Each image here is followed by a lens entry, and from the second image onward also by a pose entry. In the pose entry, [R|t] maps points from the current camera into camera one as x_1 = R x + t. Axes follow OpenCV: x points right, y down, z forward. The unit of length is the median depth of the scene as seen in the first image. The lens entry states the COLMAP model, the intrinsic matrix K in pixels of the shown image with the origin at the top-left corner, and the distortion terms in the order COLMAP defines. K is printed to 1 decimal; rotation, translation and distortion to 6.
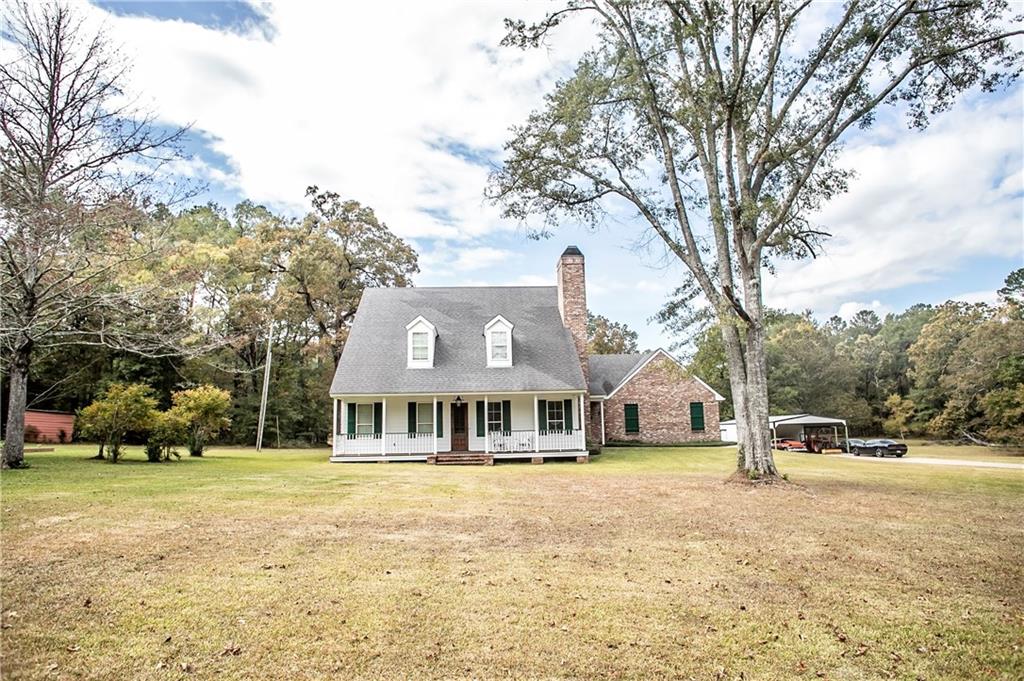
lens RADIAL K [[585.6, 0, 513.3], [0, 585.6, 334.0], [0, 0, 1]] dist [-0.078013, 0.054638]
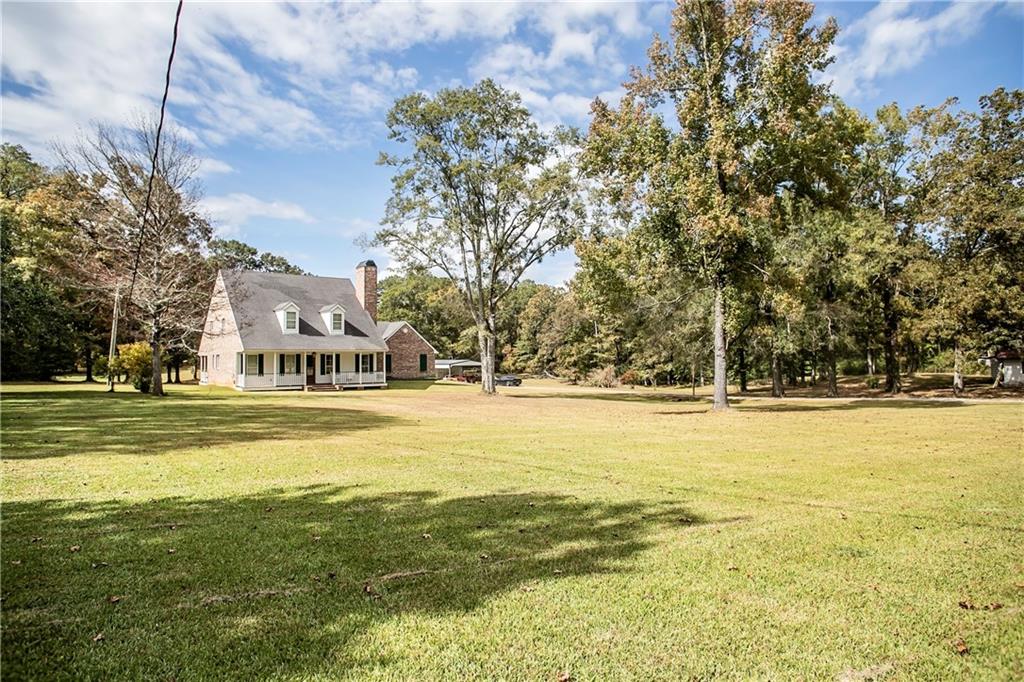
lens RADIAL K [[585.6, 0, 513.3], [0, 585.6, 334.5], [0, 0, 1]] dist [-0.078013, 0.054638]
pose [[0.814308, 0.035724, 0.579332, -0.575873], [-0.102999, 0.991157, 0.083655, -0.135992], [-0.571221, -0.127792, 0.810787, -0.650024]]
